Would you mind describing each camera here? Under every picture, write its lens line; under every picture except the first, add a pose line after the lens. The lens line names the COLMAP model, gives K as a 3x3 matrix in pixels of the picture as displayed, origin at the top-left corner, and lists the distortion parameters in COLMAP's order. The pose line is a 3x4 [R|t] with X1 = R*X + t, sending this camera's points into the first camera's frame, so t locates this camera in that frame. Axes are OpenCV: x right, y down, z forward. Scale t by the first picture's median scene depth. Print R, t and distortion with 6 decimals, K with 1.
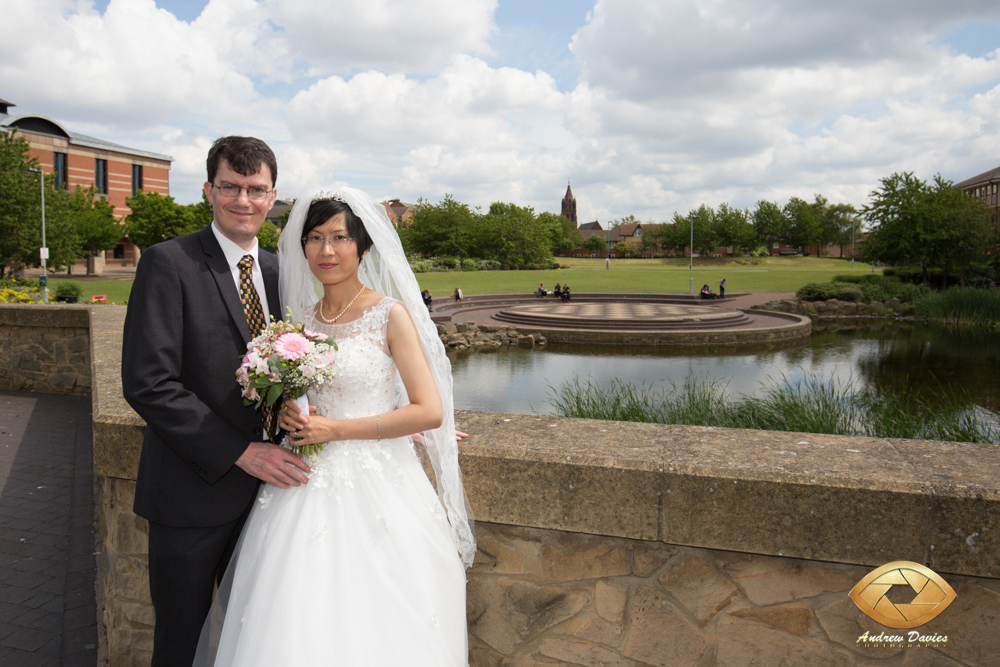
lens RADIAL K [[689.8, 0, 503.4], [0, 689.8, 329.1], [0, 0, 1]] dist [0.002519, -0.003956]
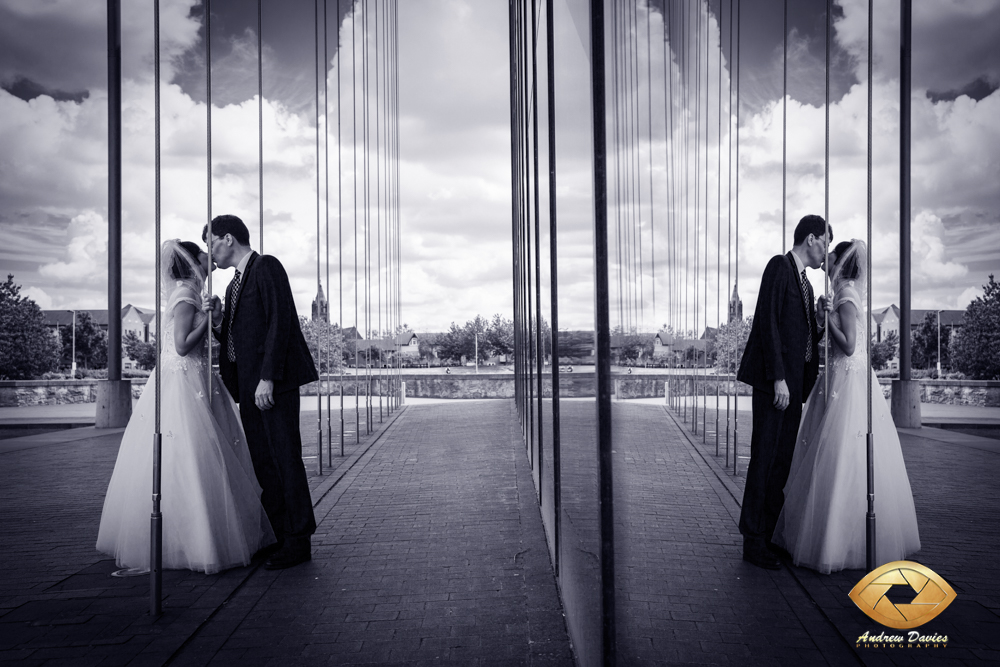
lens RADIAL K [[1015.6, 0, 499.8], [0, 1015.6, 334.0], [0, 0, 1]] dist [0.005197, 0.000000]
pose [[0.946271, -0.001232, 0.323373, -0.161872], [0.046858, 0.989961, -0.133349, 0.049726], [-0.319962, 0.141337, 0.936829, -0.410986]]
